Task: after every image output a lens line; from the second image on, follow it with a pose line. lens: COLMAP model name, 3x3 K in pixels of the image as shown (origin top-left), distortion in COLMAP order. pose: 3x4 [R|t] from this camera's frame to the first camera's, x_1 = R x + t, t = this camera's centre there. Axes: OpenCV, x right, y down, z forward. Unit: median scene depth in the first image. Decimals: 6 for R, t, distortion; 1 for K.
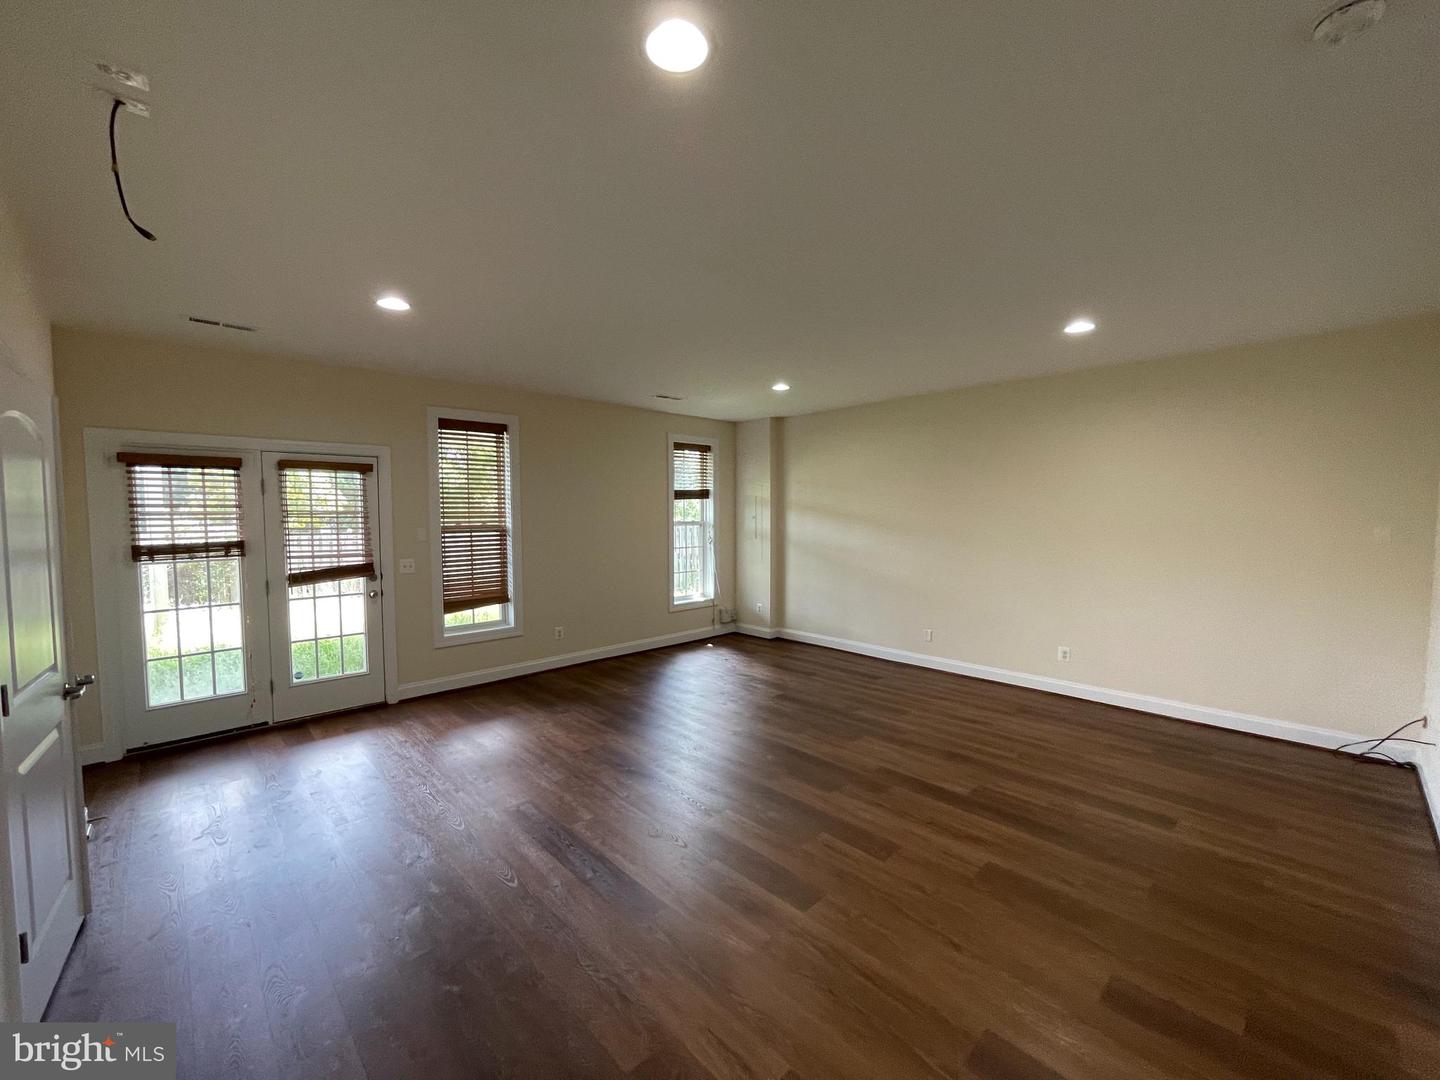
lens RADIAL K [[582.9, 0, 709.3], [0, 582.9, 537.7], [0, 0, 1]] dist [-0.000502, 0.000188]
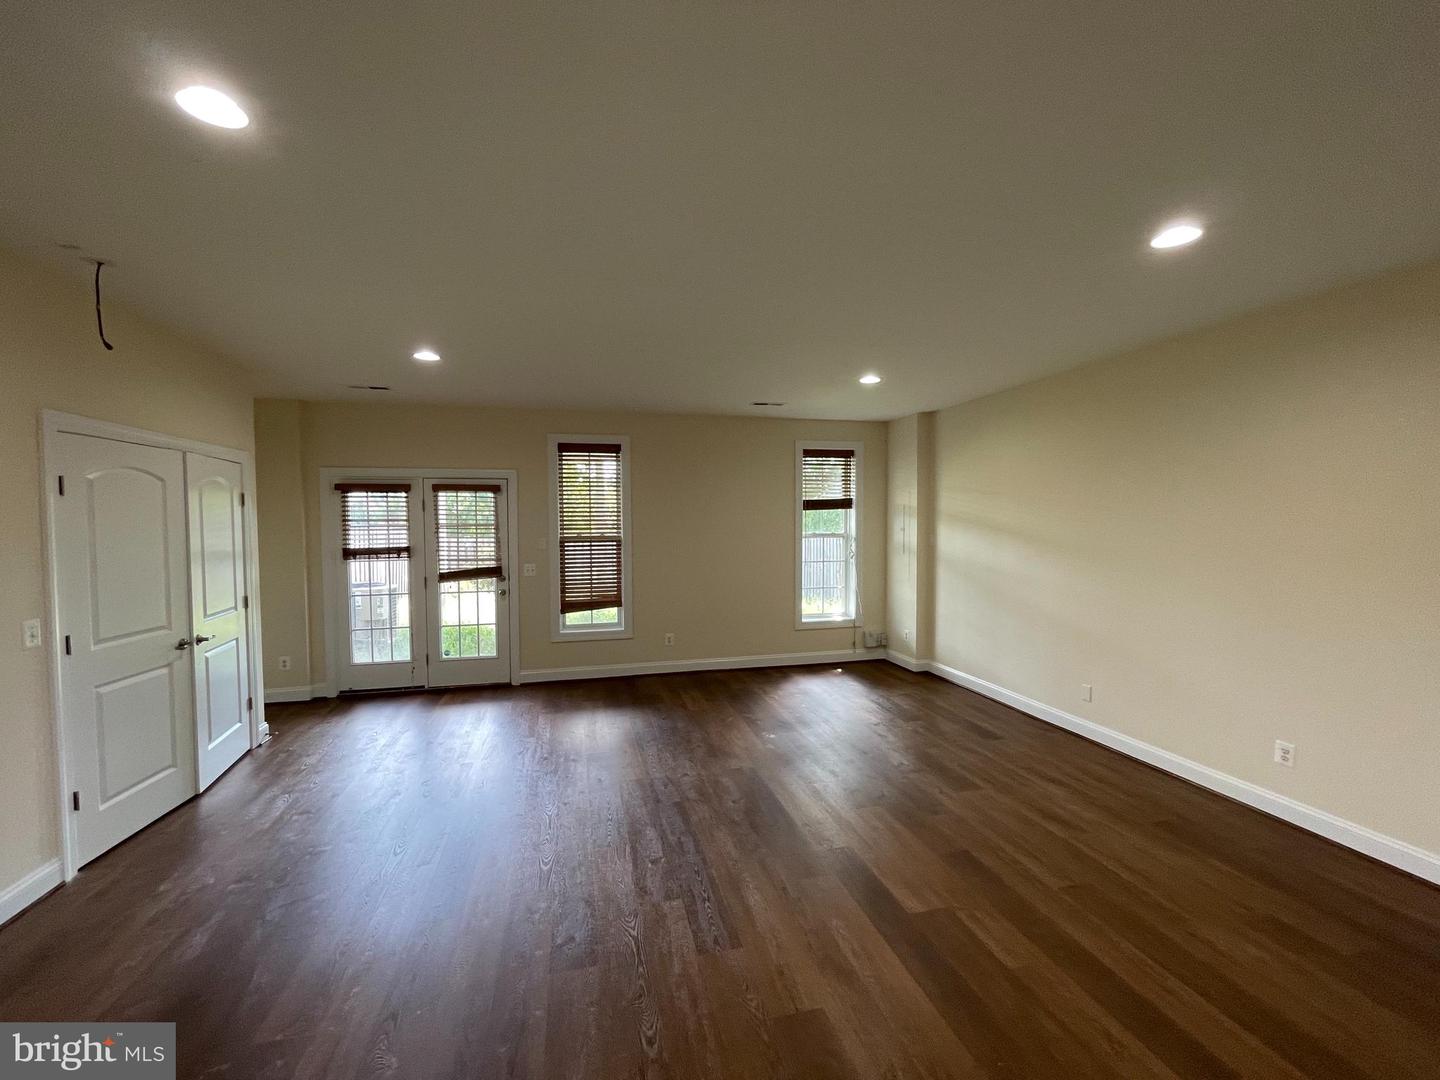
lens RADIAL K [[582.9, 0, 709.0], [0, 582.9, 537.9], [0, 0, 1]] dist [-0.000502, 0.000188]
pose [[0.870633, 0.012870, -0.491764, 0.379074], [-0.019662, 0.999769, -0.008646, -0.013380], [0.491540, 0.017196, 0.870685, 0.151447]]
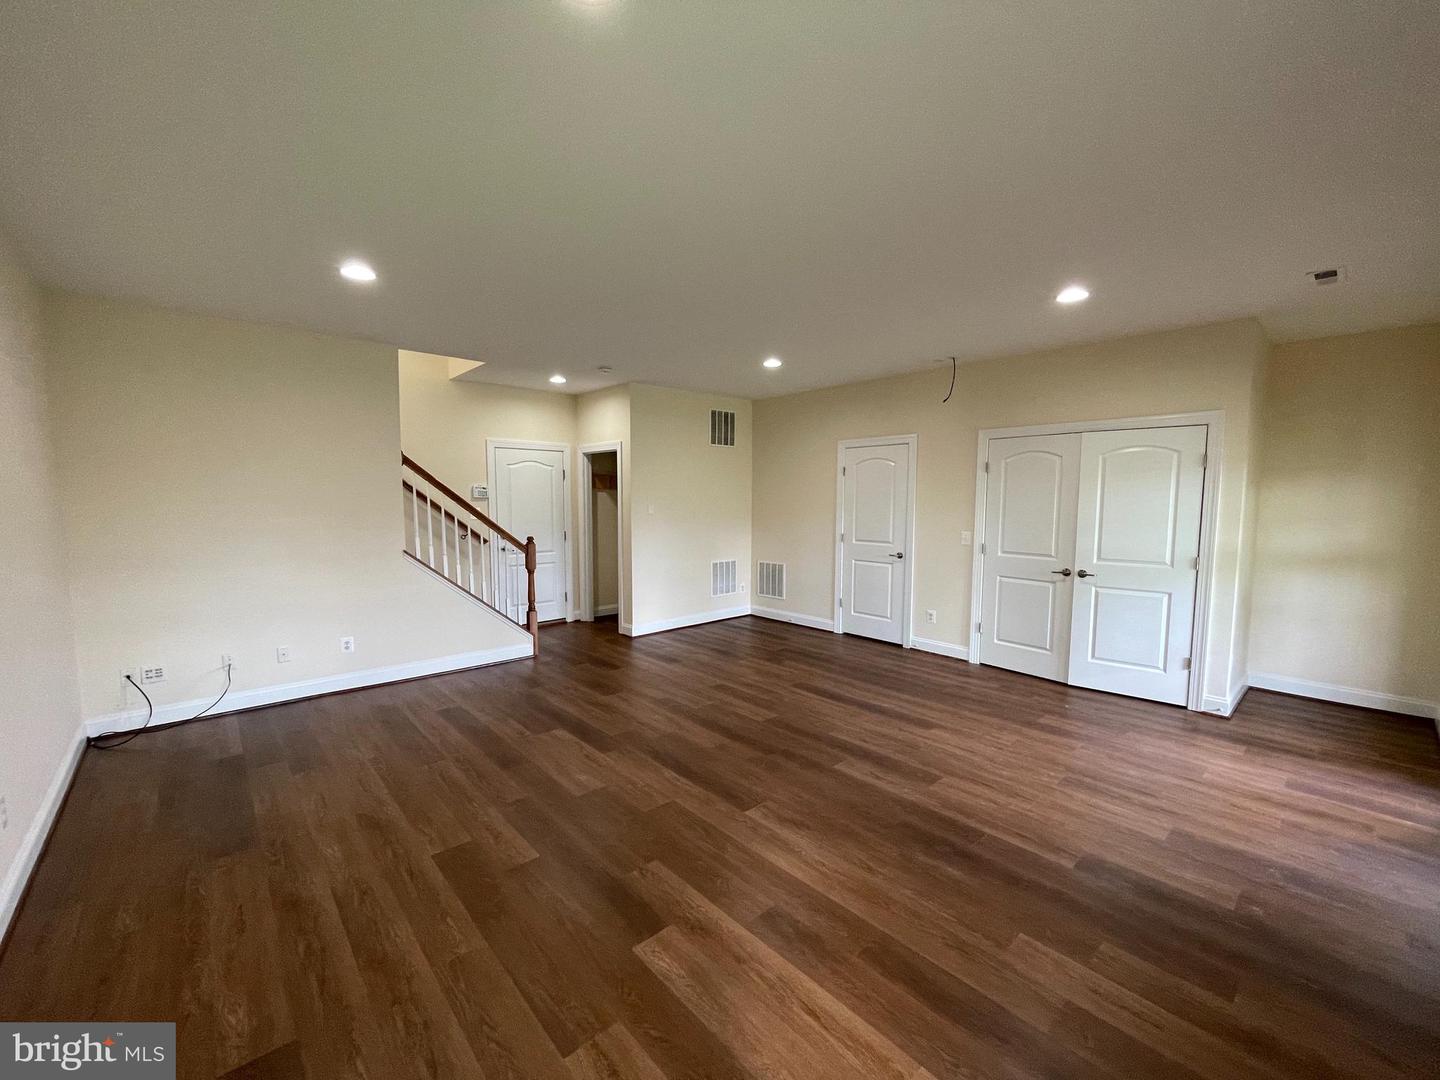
lens RADIAL K [[582.9, 0, 711.1], [0, 582.9, 547.6], [0, 0, 1]] dist [-0.000502, 0.000188]
pose [[-0.999513, 0.002034, 0.031139, 0.063193], [0.006157, 0.991109, 0.132913, -0.054099], [-0.030592, 0.133040, -0.990638, 1.404266]]
